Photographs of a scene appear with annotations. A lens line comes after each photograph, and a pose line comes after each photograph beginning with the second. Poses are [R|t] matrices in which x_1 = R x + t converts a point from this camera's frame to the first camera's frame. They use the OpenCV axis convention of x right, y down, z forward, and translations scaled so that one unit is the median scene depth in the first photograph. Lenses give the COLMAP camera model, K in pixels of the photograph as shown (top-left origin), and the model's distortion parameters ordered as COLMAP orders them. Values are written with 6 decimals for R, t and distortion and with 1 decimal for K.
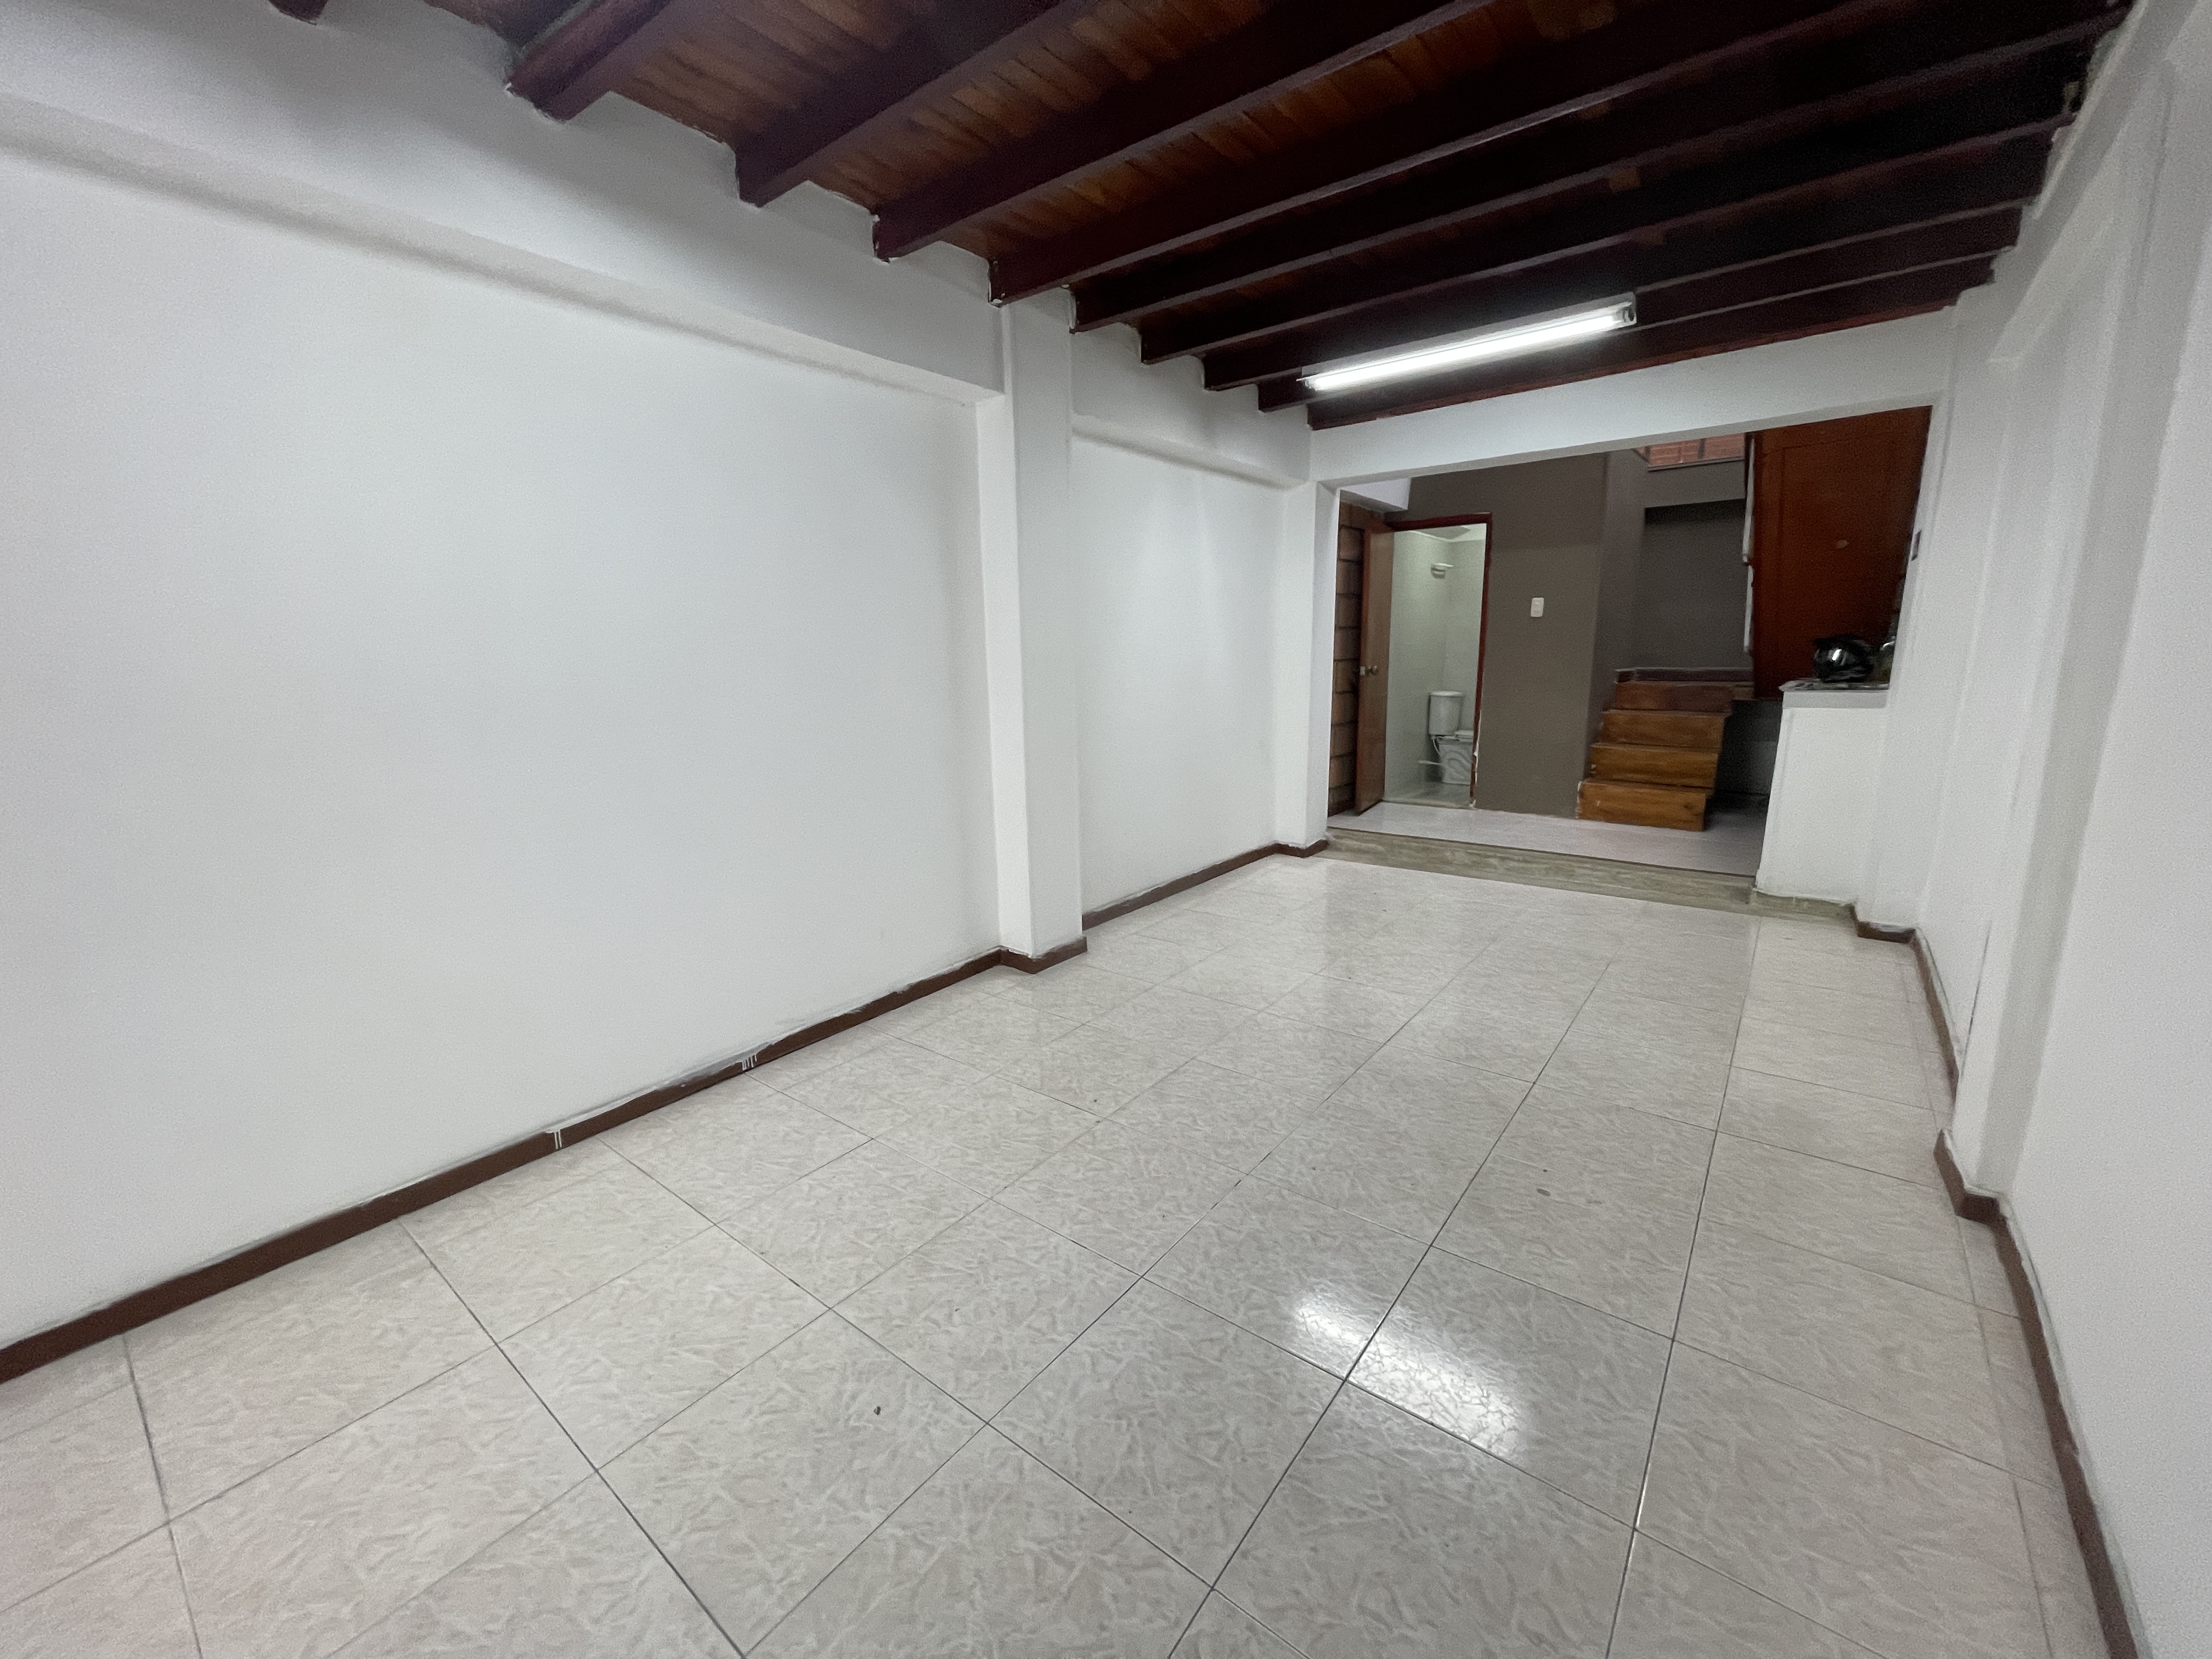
lens RADIAL K [[896.5, 0, 1100.0], [0, 896.5, 823.8], [0, 0, 1]] dist [-0.001911, 0.000393]
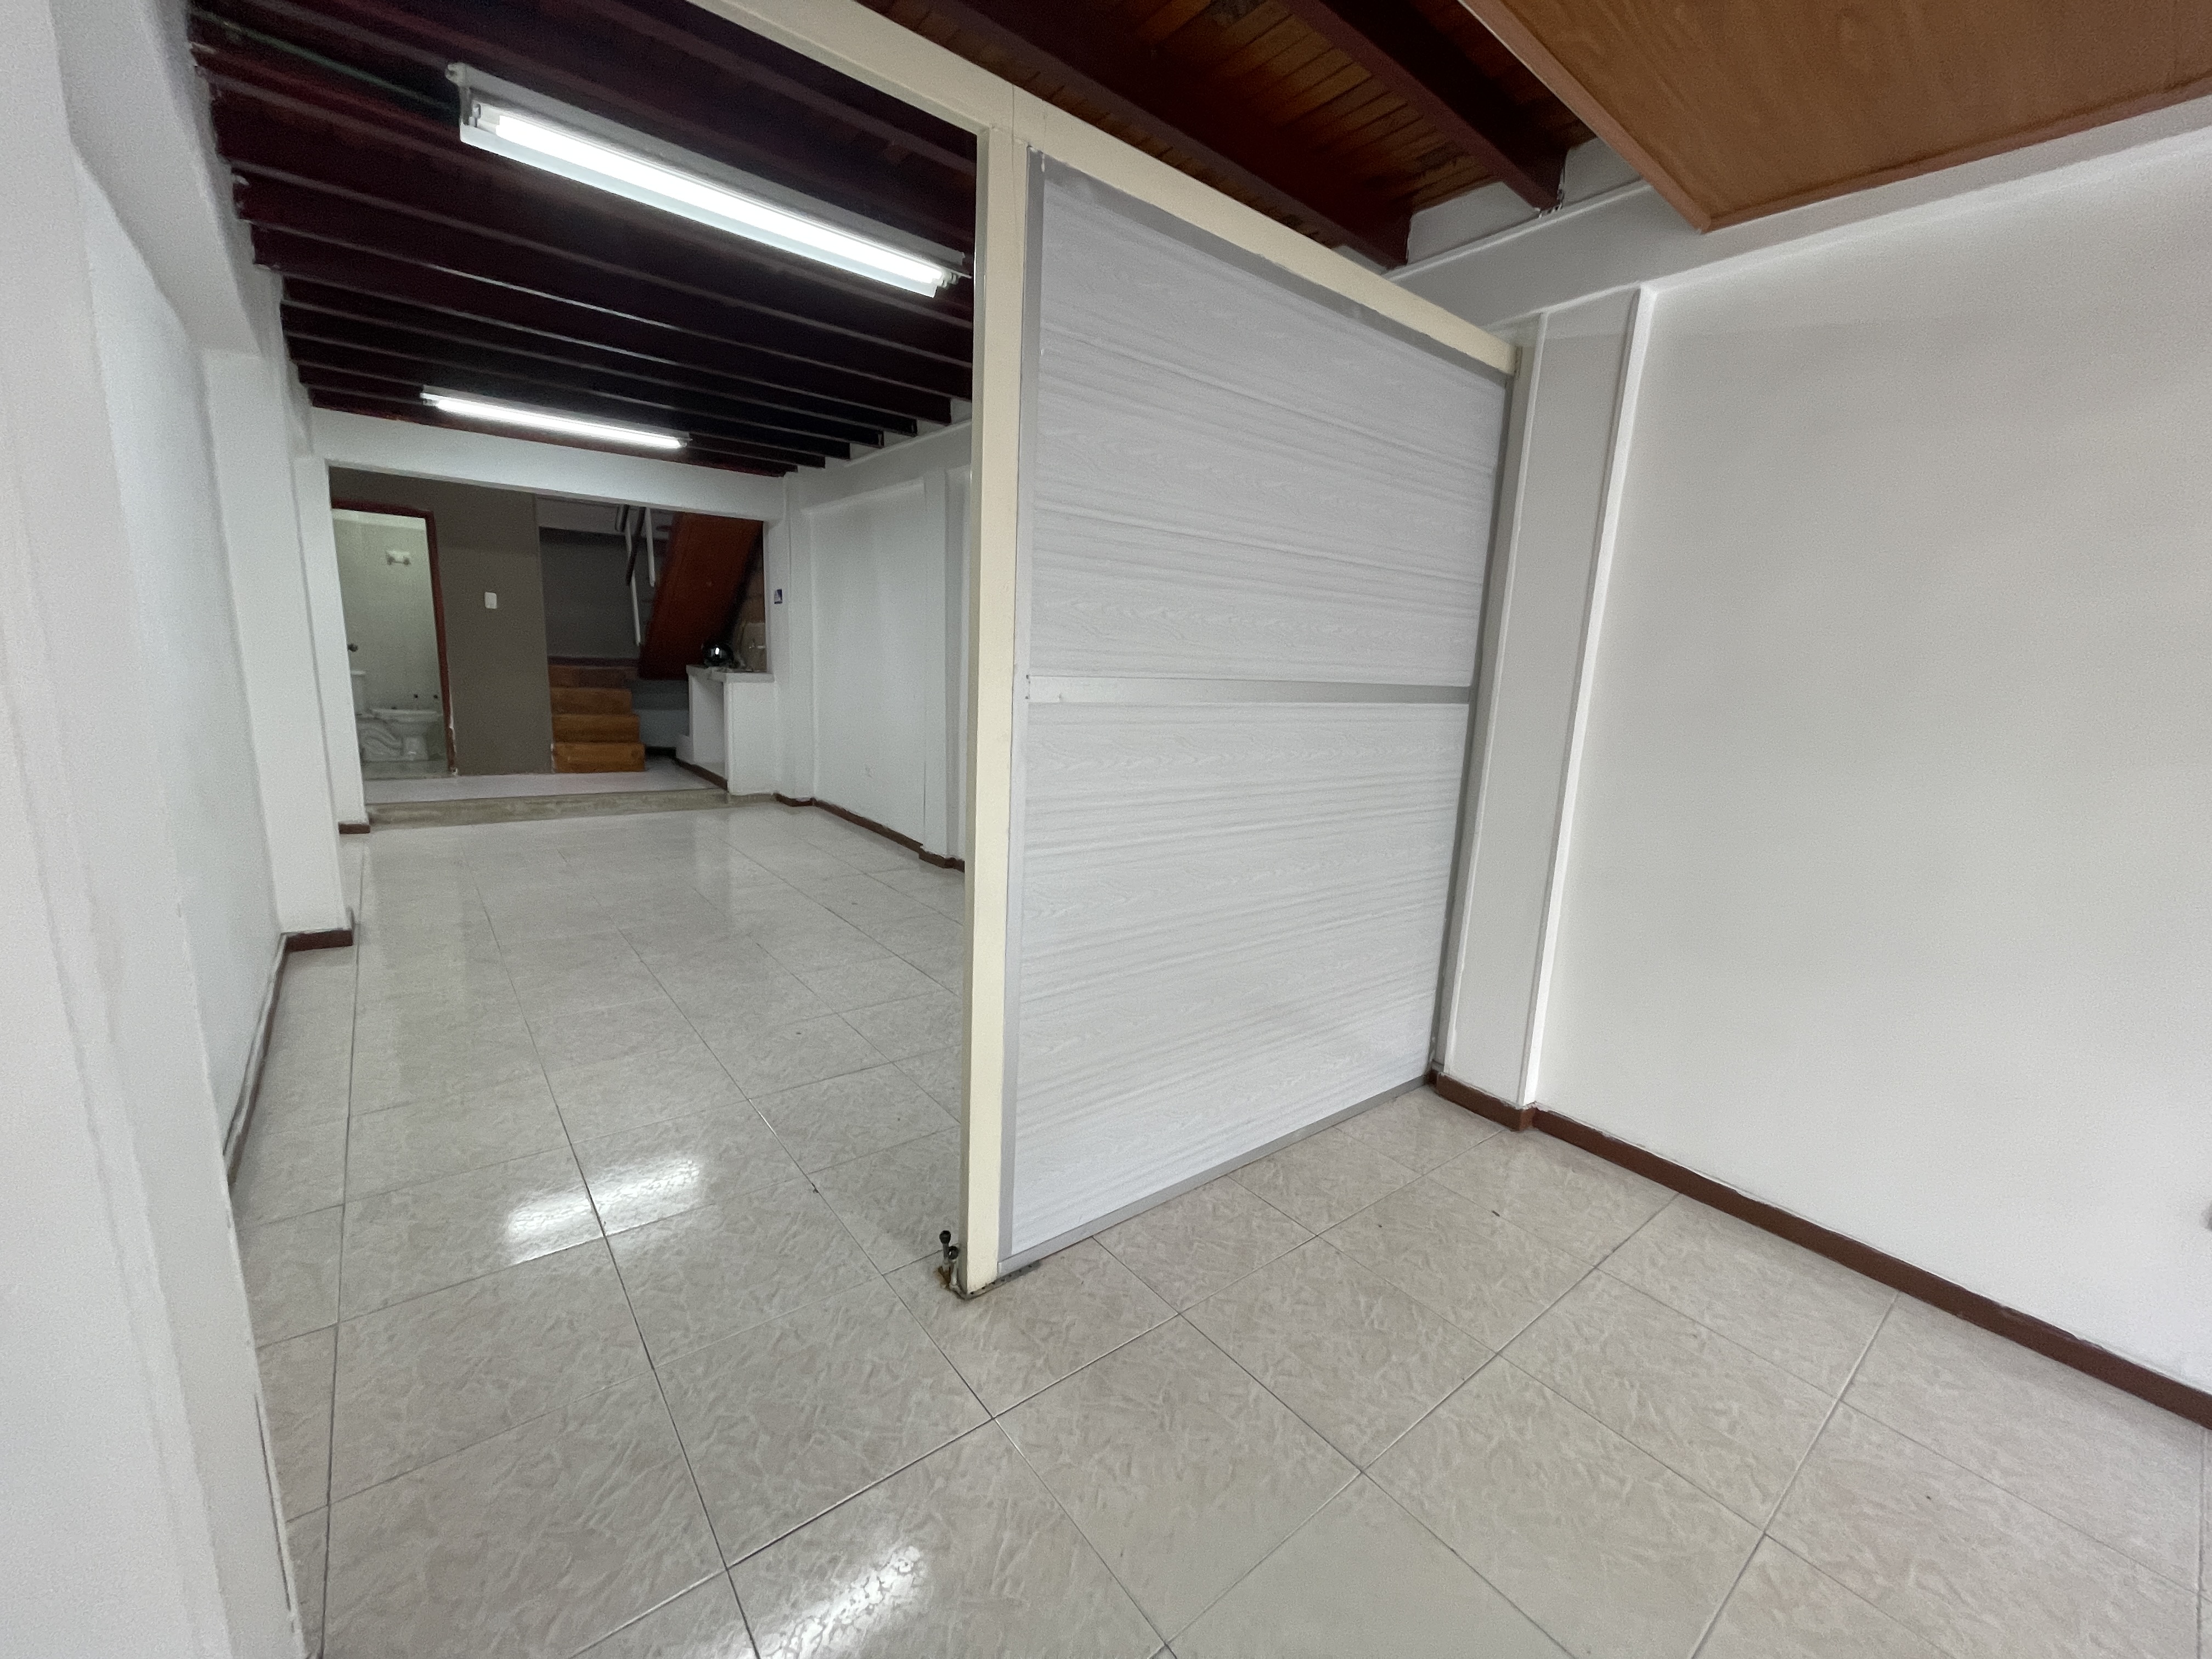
lens RADIAL K [[896.5, 0, 1099.5], [0, 896.5, 828.0], [0, 0, 1]] dist [-0.001911, 0.000393]
pose [[0.230293, -0.152669, 0.961071, -0.606958], [0.134045, 0.983179, 0.124060, 0.019508], [-0.963845, 0.100257, 0.246884, -0.050694]]
